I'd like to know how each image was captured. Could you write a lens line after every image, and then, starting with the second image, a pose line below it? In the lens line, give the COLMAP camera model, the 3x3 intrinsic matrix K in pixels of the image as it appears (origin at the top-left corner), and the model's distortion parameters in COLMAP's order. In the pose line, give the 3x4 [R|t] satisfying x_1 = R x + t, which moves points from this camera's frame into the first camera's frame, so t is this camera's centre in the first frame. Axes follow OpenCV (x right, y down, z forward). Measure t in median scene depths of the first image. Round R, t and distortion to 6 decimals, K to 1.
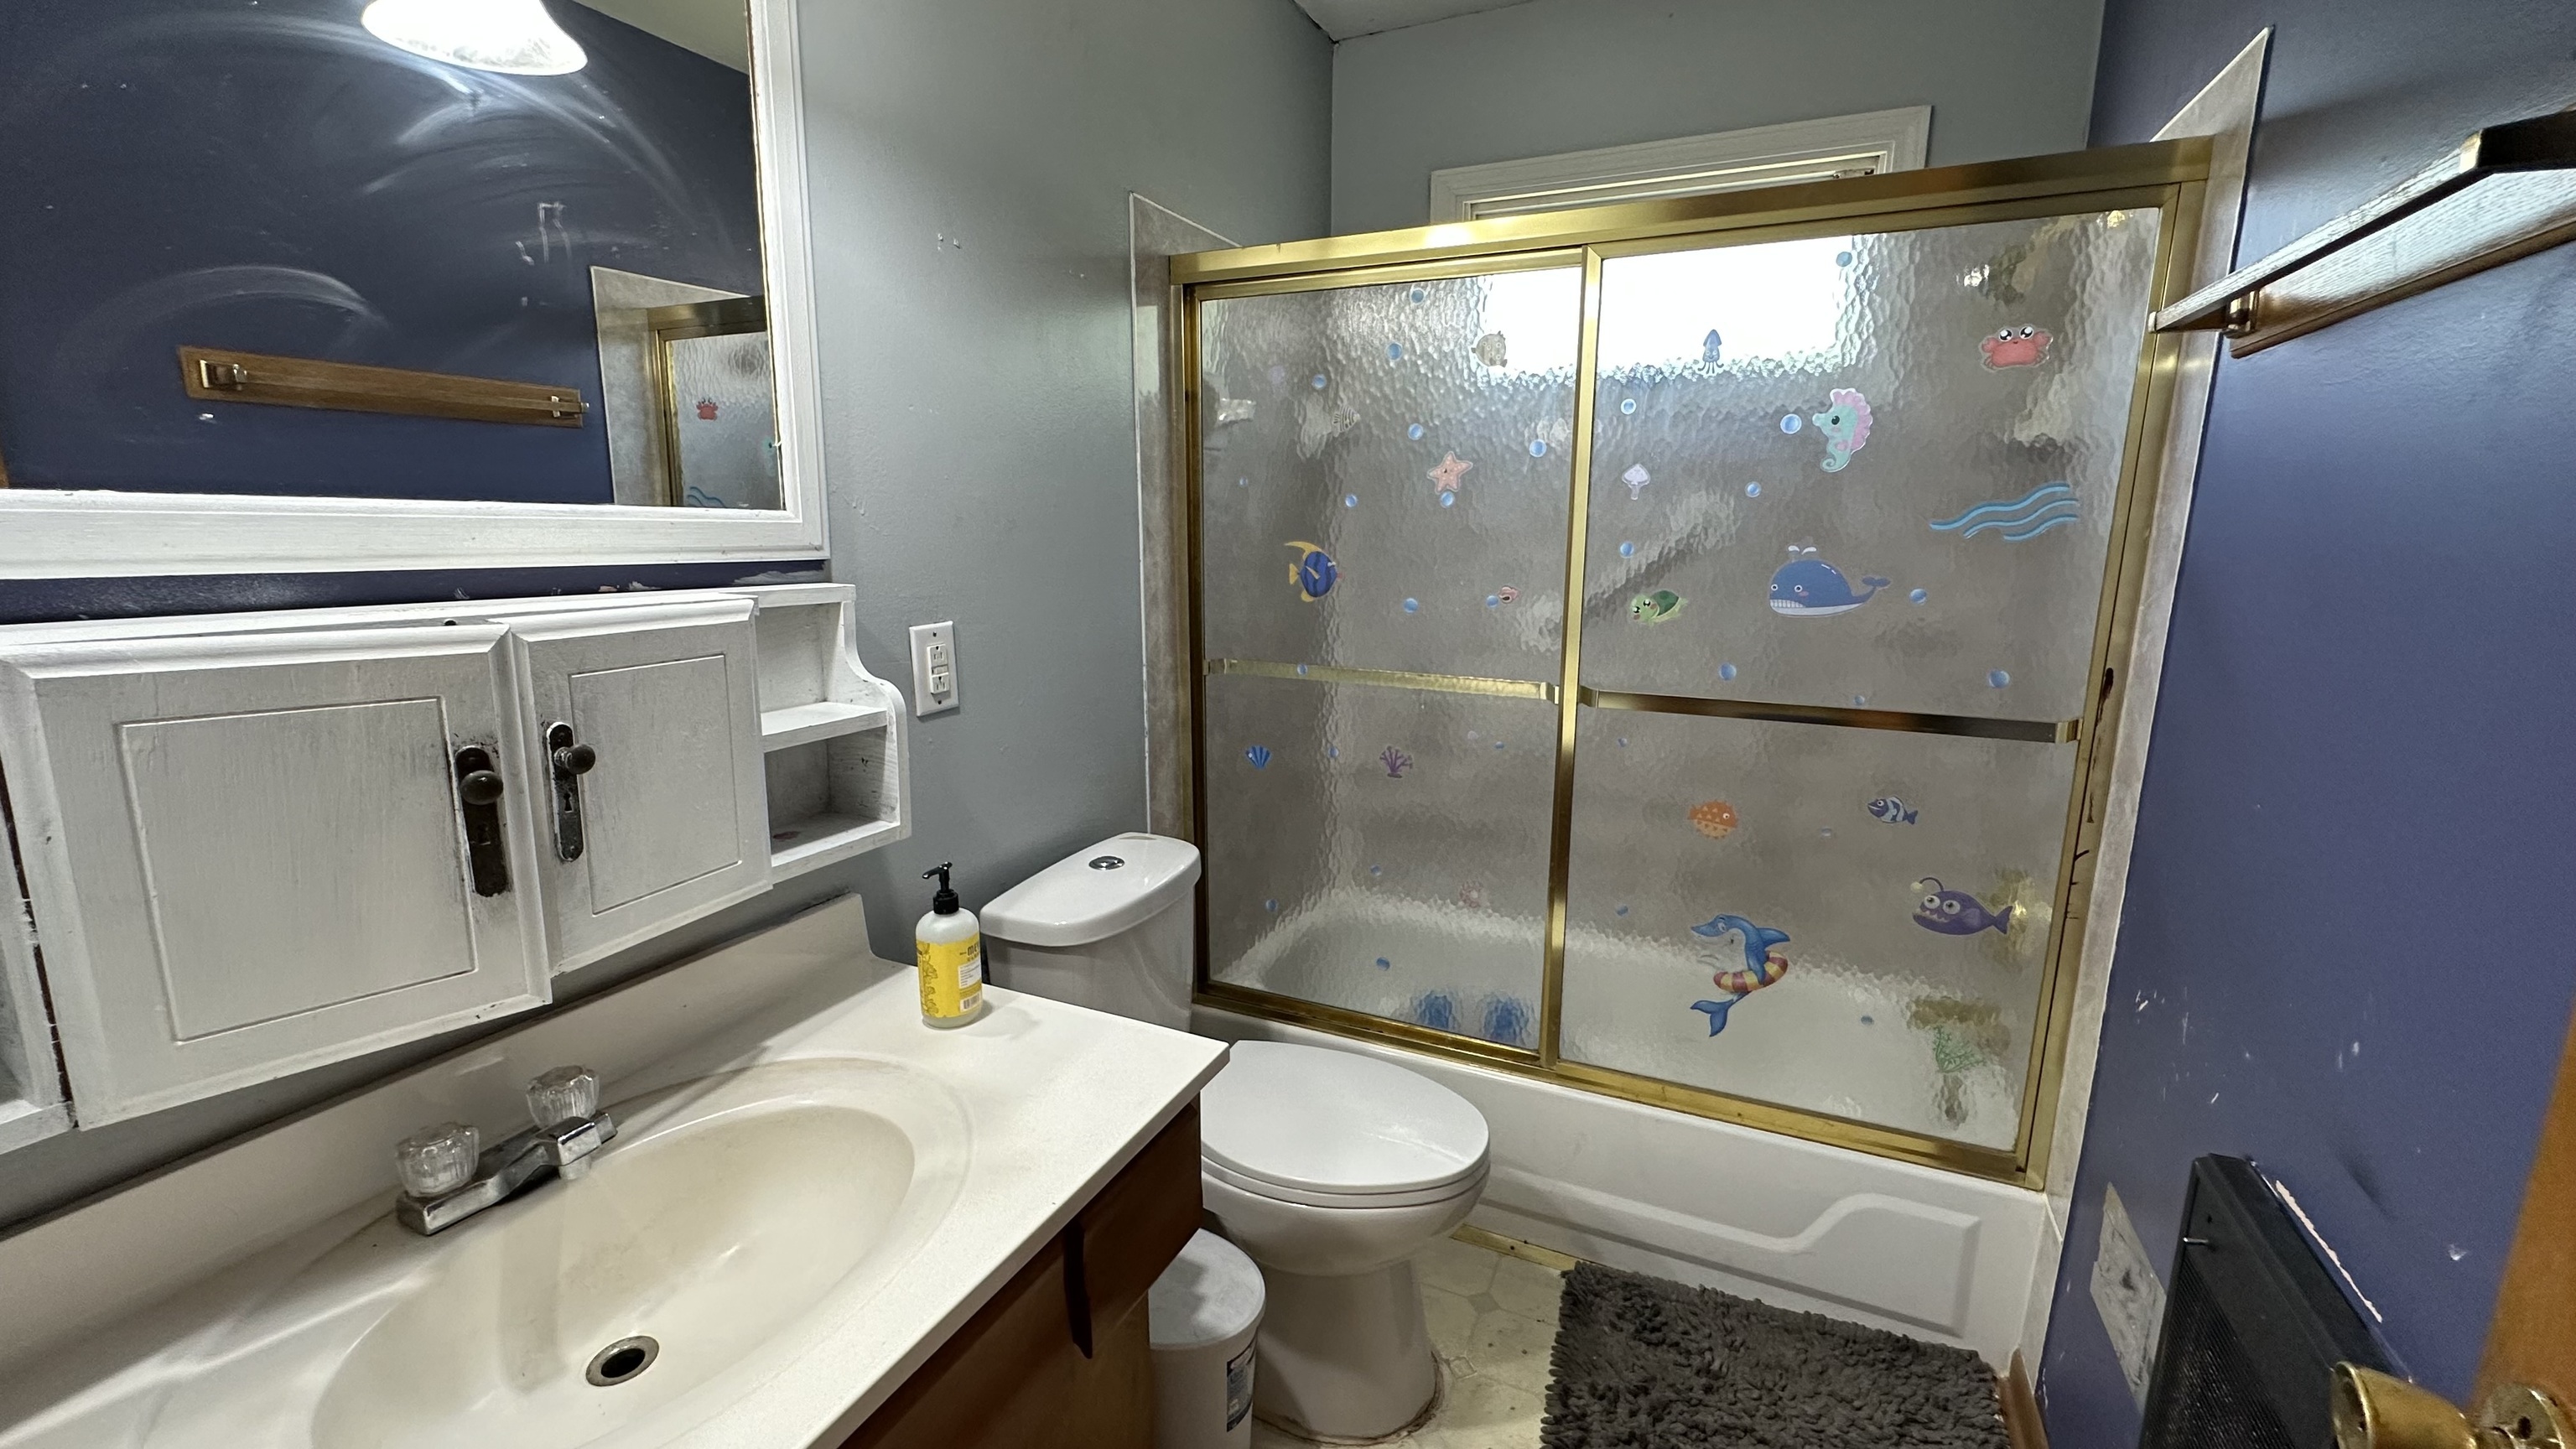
lens RADIAL K [[1032.8, 0, 1285.2], [0, 1032.8, 719.3], [0, 0, 1]] dist [-0.002923, 0.001313]
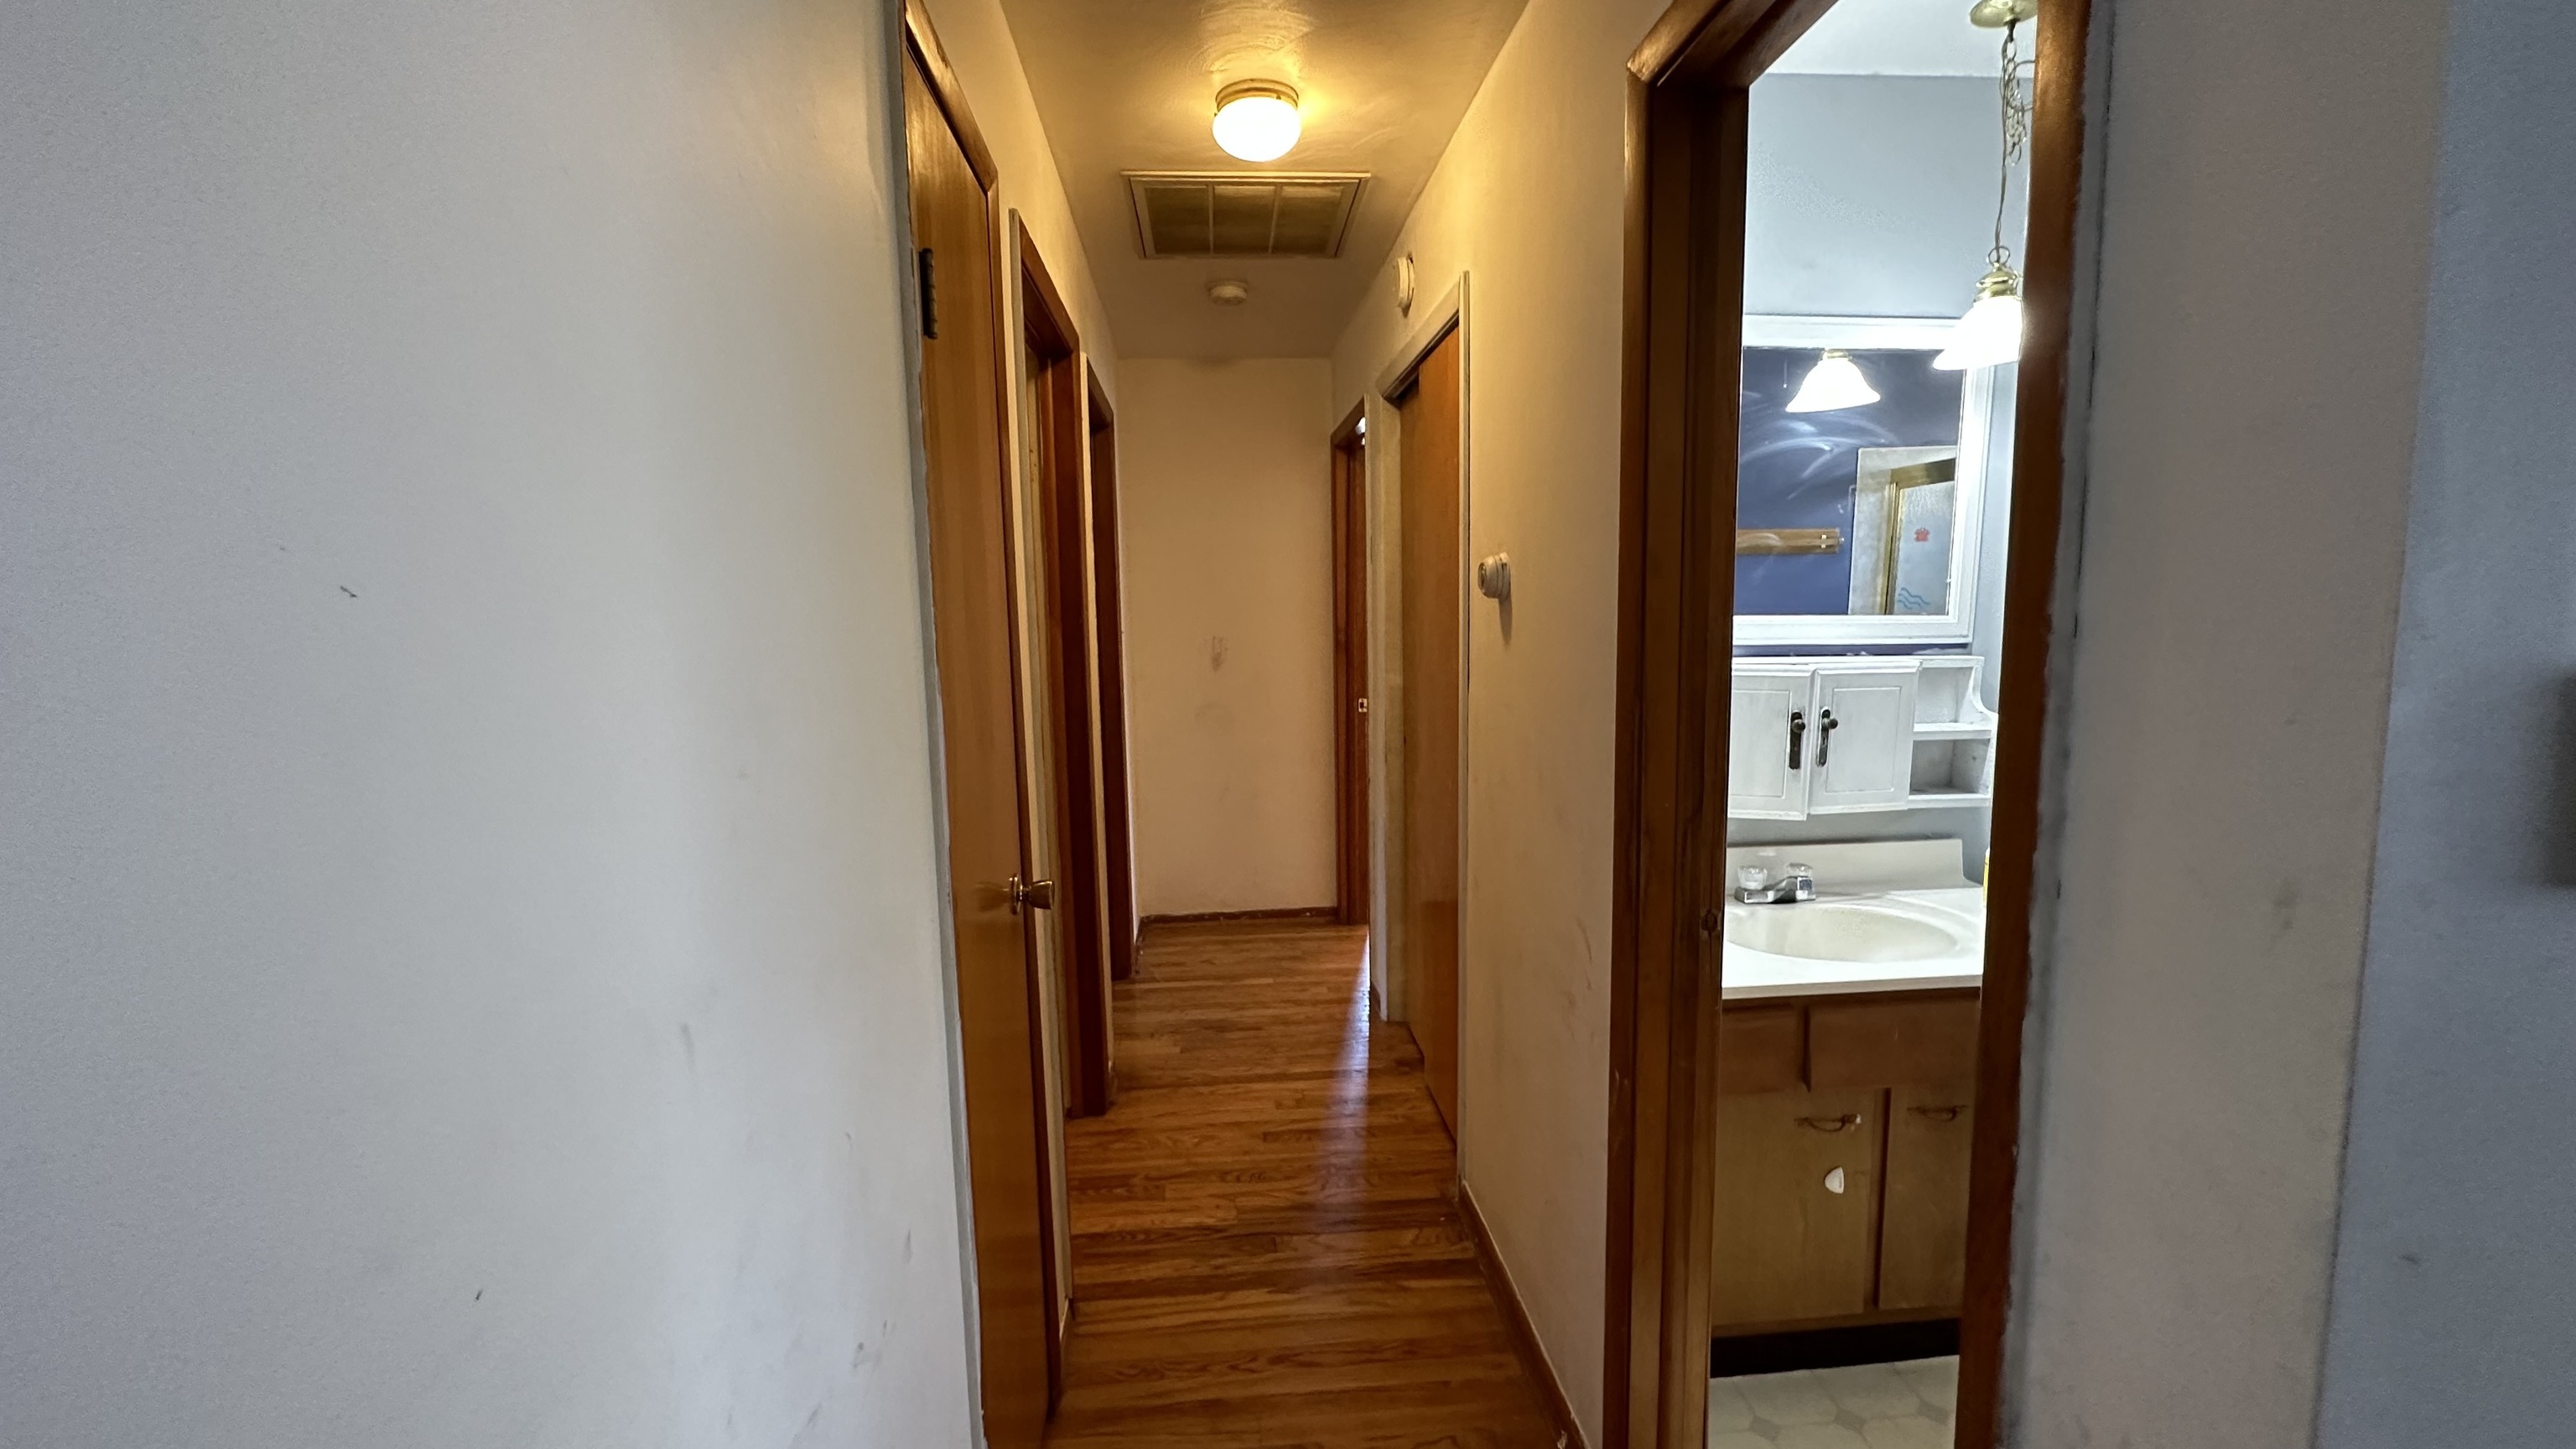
lens RADIAL K [[1032.8, 0, 1287.3], [0, 1032.8, 724.9], [0, 0, 1]] dist [-0.002923, 0.001313]
pose [[0.497981, 0.091474, -0.862350, 0.558905], [-0.147243, 0.988901, 0.019870, 0.132882], [0.854596, 0.117080, 0.505923, -0.958782]]
